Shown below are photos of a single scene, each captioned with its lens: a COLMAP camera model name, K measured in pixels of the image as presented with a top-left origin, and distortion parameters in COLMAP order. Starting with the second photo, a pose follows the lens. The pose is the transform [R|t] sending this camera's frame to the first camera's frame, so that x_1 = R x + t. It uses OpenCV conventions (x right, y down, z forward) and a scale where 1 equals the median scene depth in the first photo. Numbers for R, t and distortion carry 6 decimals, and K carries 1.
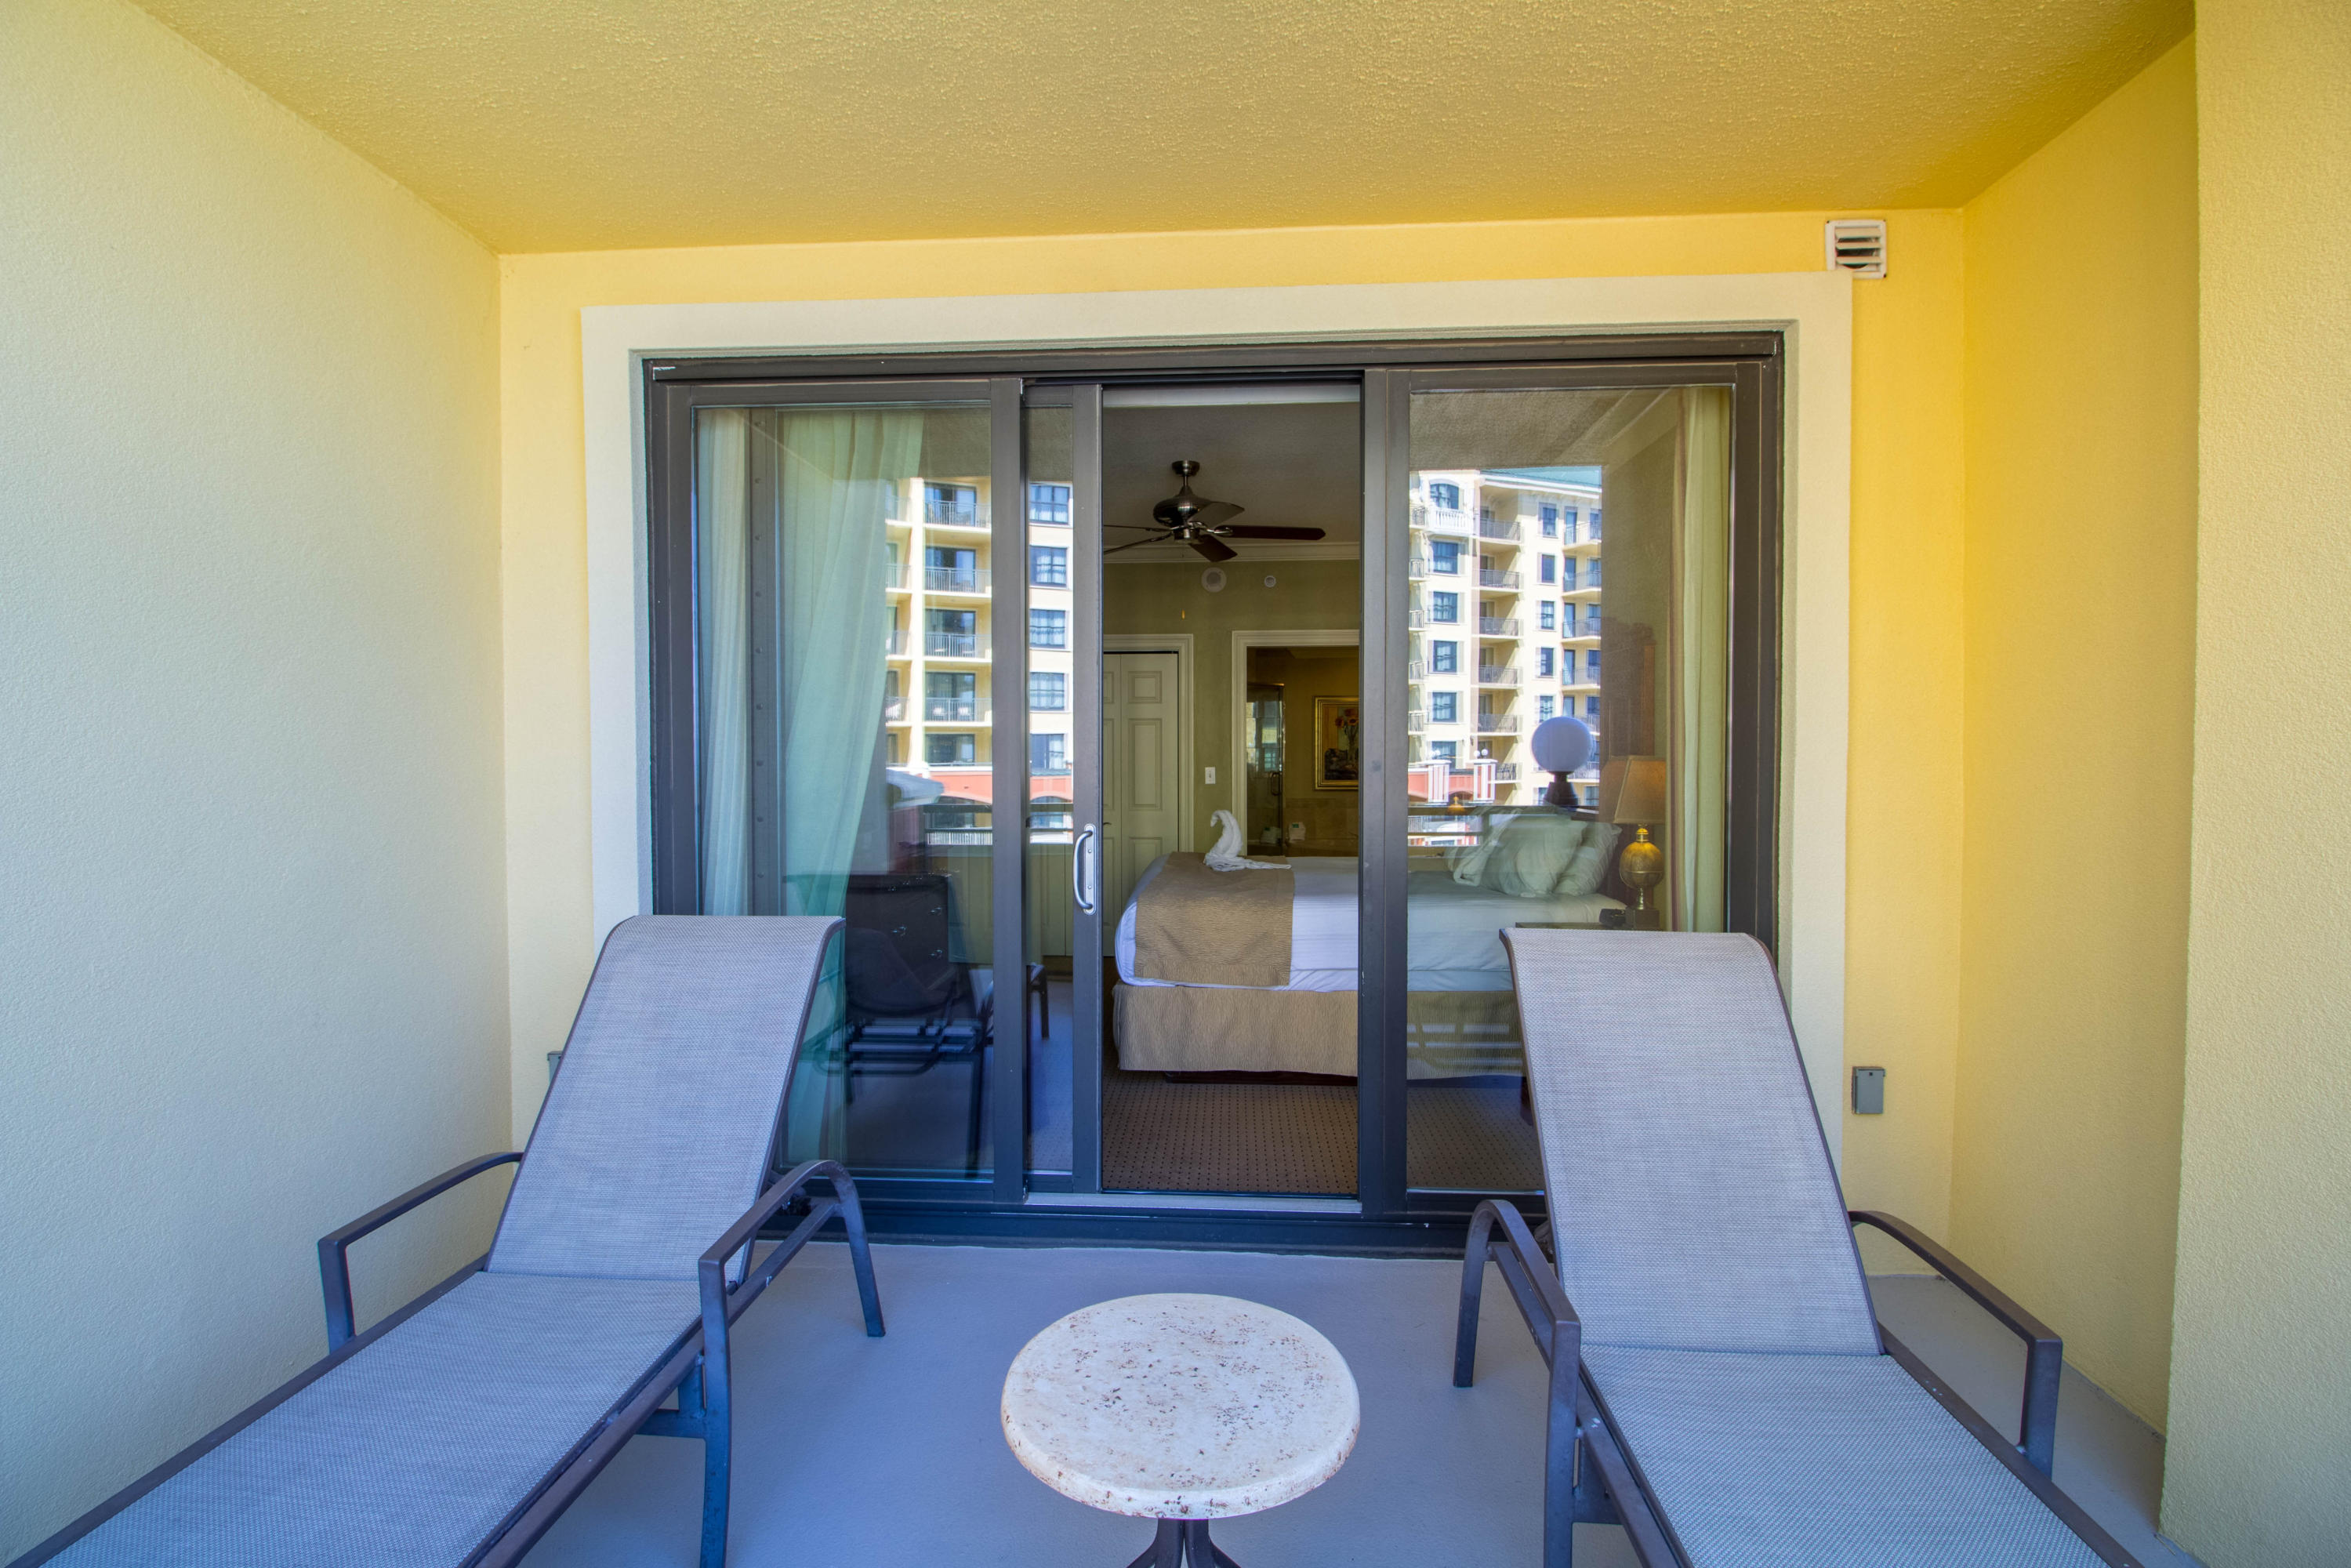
lens RADIAL K [[1107.9, 0, 1175.5], [0, 1107.9, 784.0], [0, 0, 1]] dist [-0.001894, -0.000366]
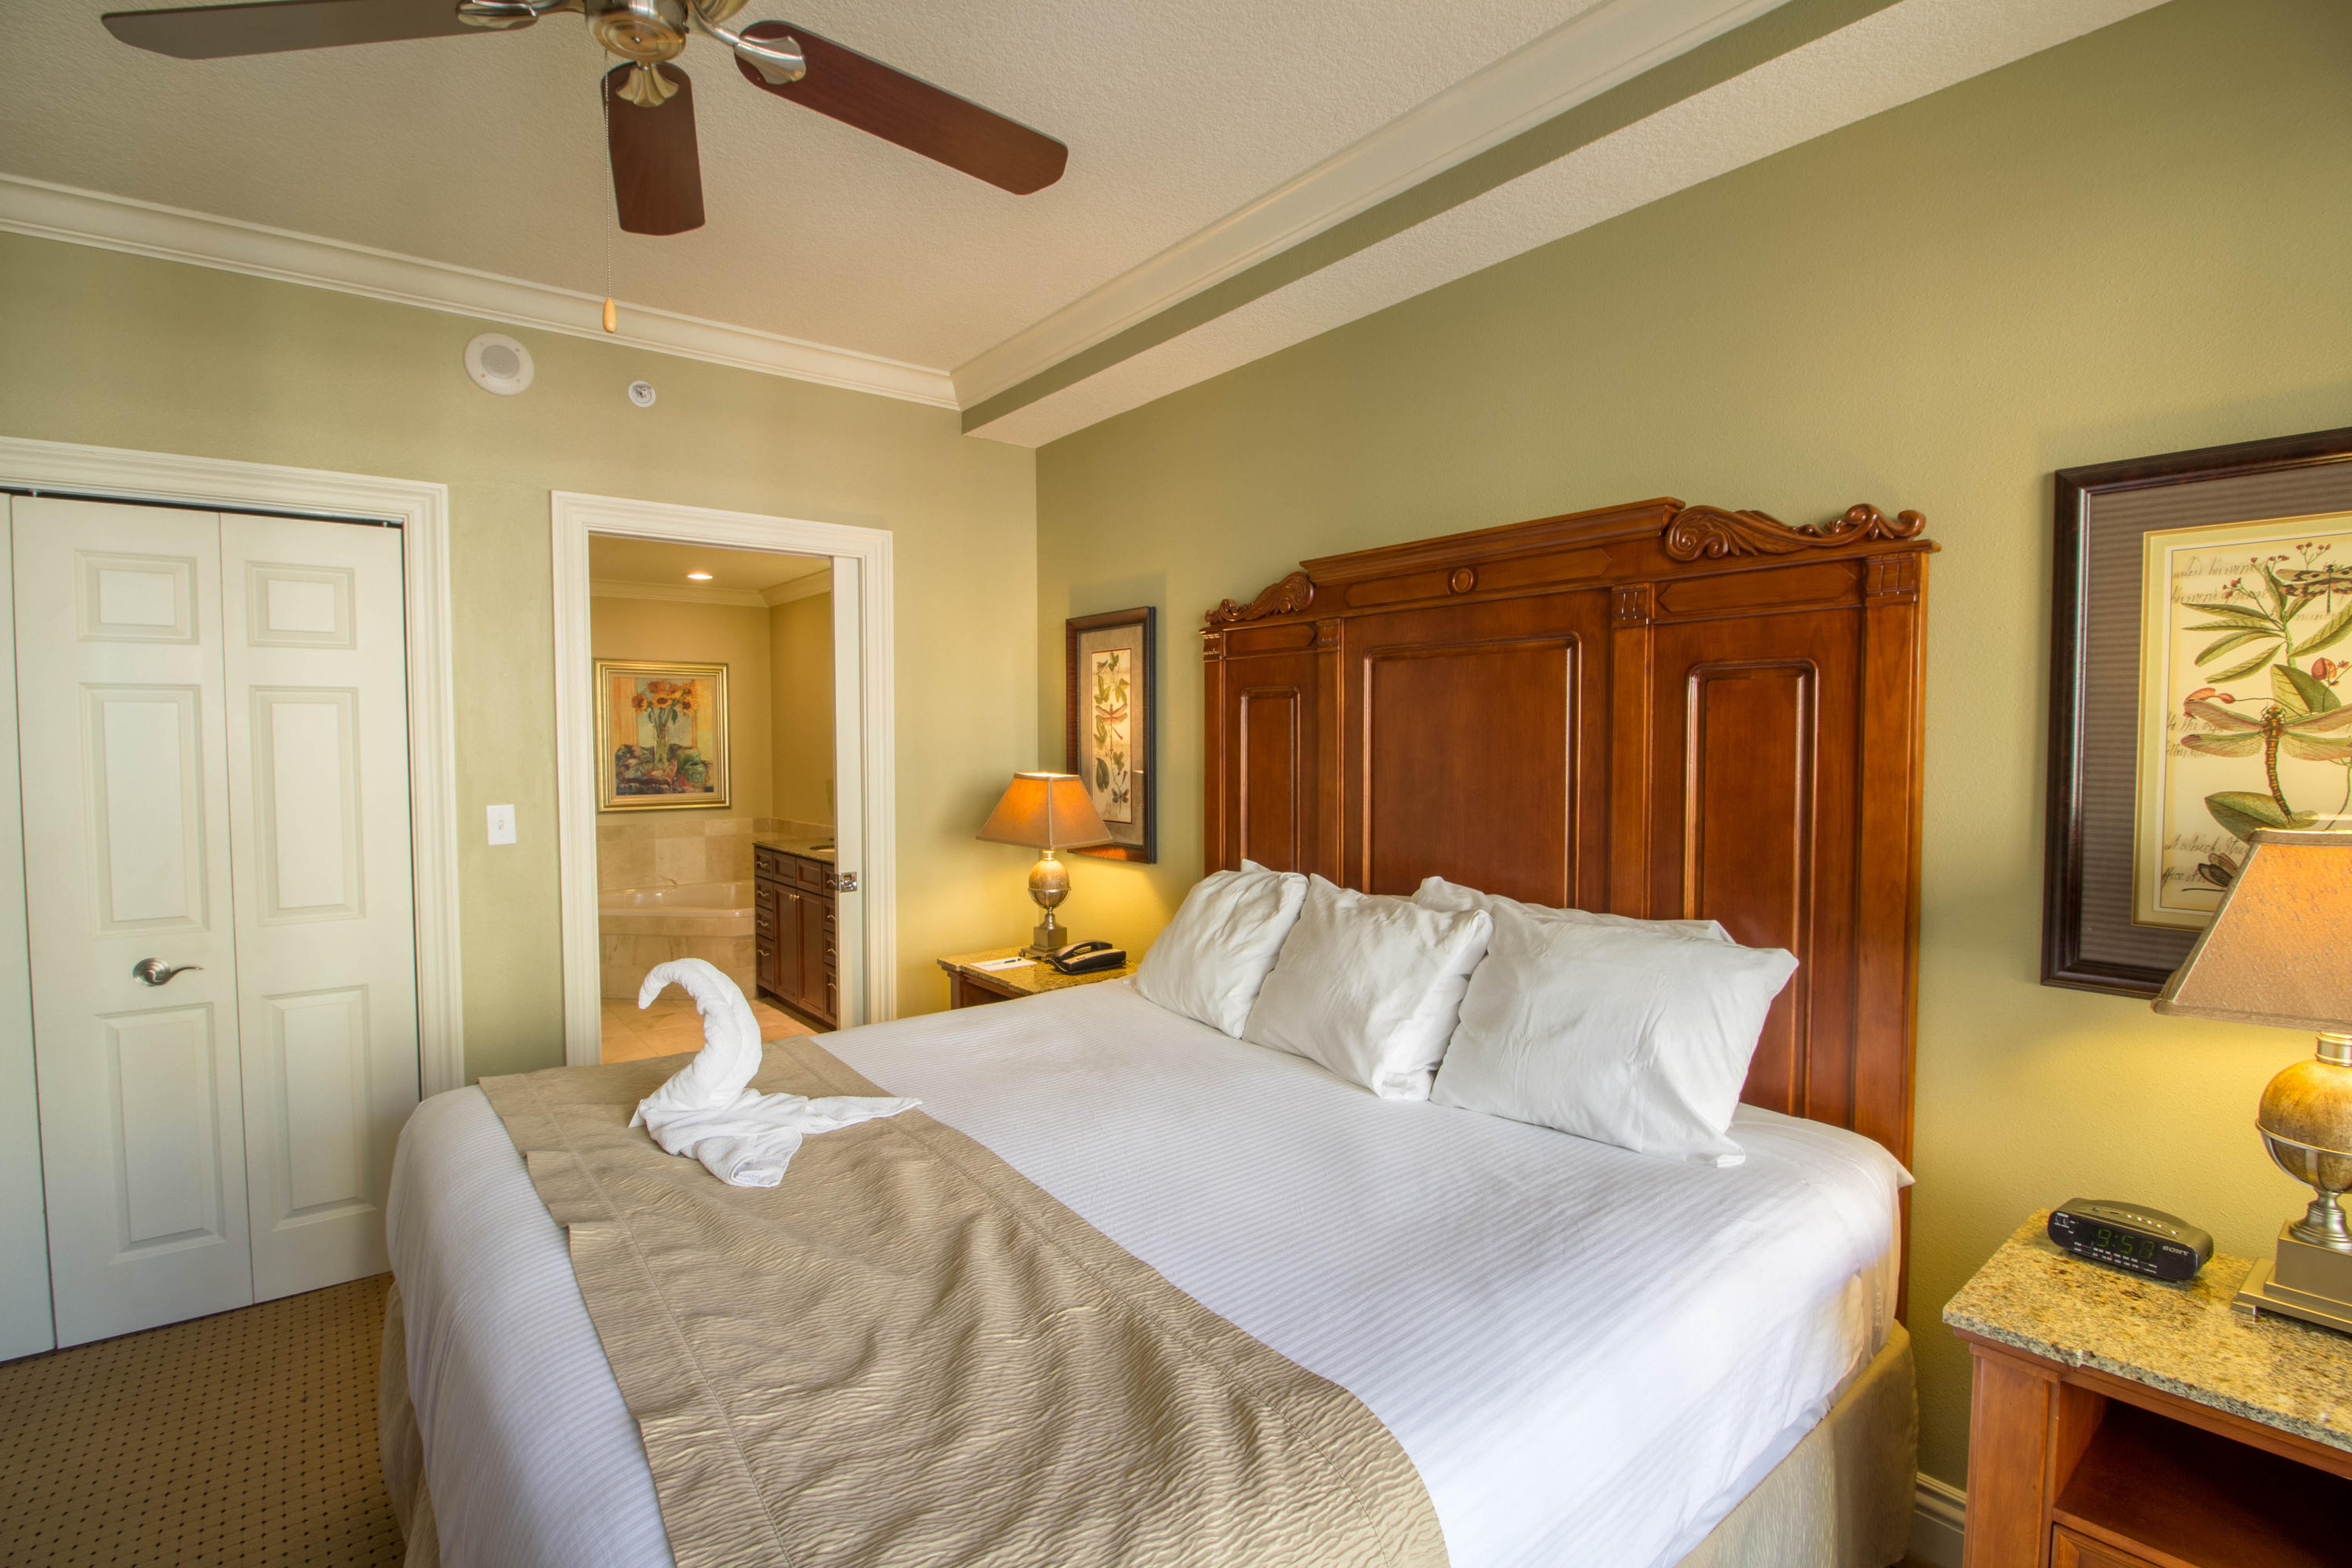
lens RADIAL K [[1108.3, 0, 1176.0], [0, 1108.3, 784.0], [0, 0, 1]] dist [-0.001894, -0.000366]
pose [[0.744519, -0.033029, 0.666784, -0.060054], [0.021761, 0.999445, 0.025209, -0.028393], [-0.667246, -0.004259, 0.744825, 0.505848]]
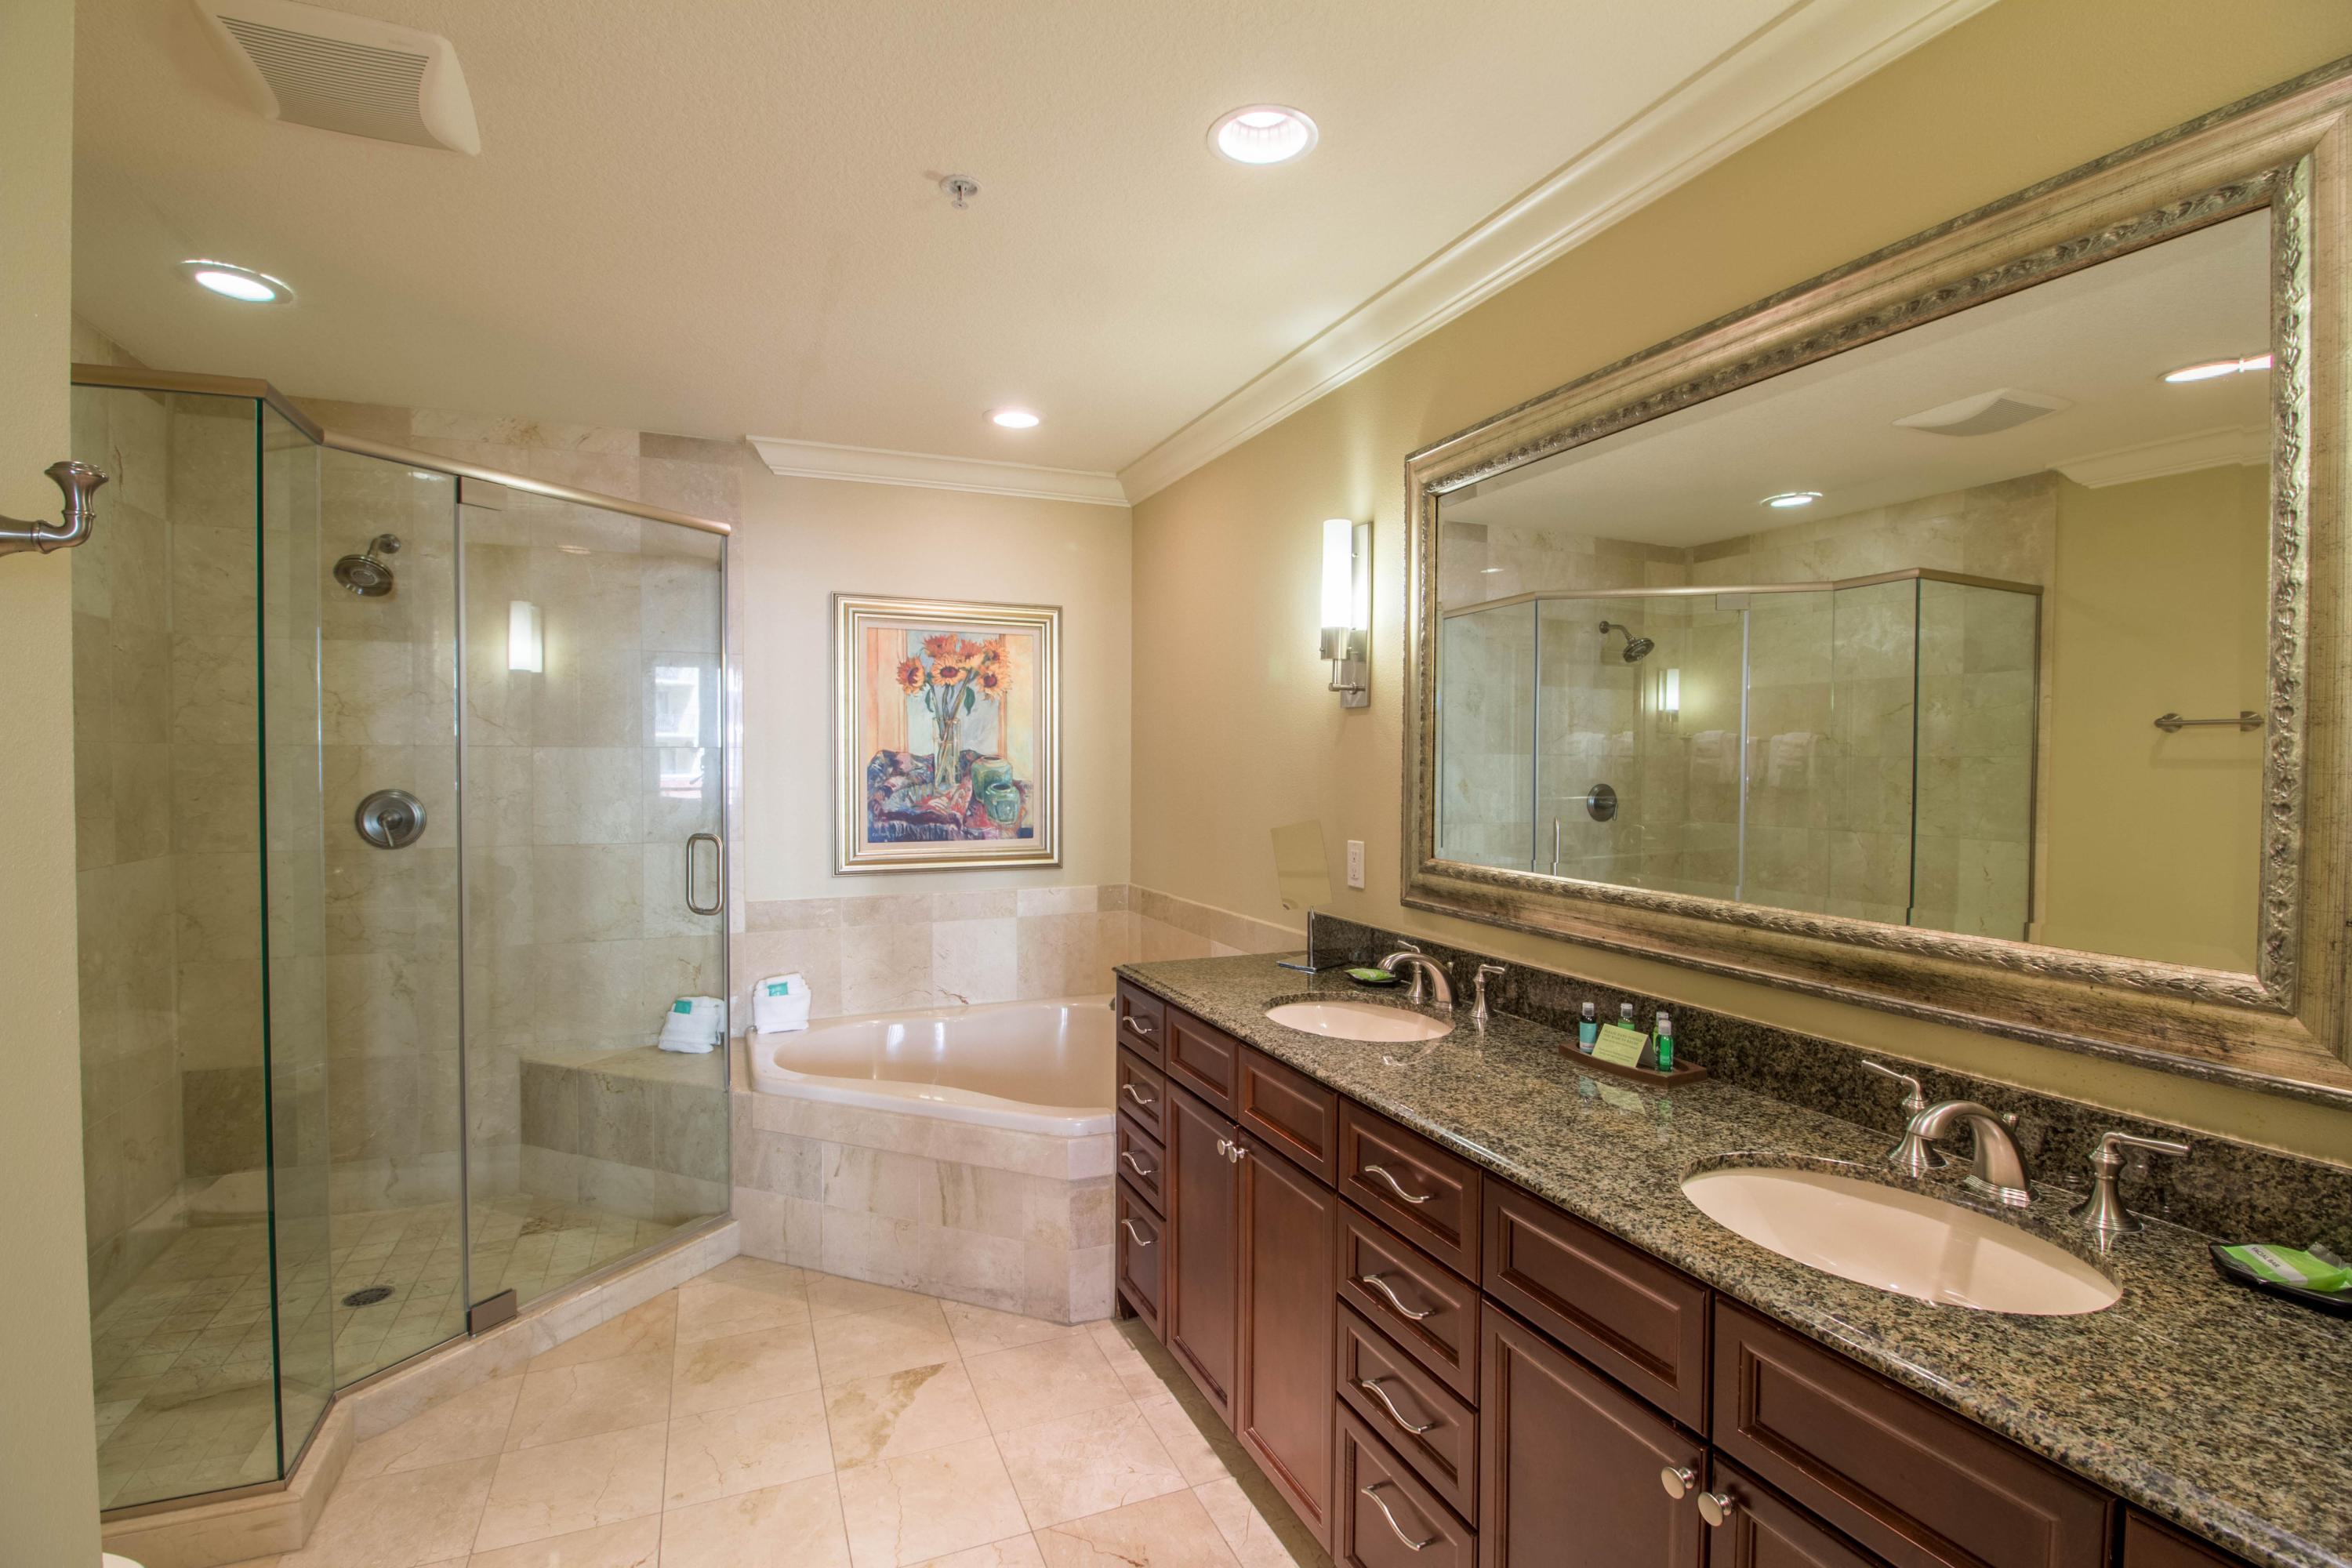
lens RADIAL K [[1108.3, 0, 1176.0], [0, 1108.3, 784.0], [0, 0, 1]] dist [-0.001894, -0.000366]
pose [[0.894045, -0.011715, 0.447823, 0.100715], [0.012483, 0.999921, 0.001236, -0.031460], [-0.447803, 0.004485, 0.894121, 0.969622]]
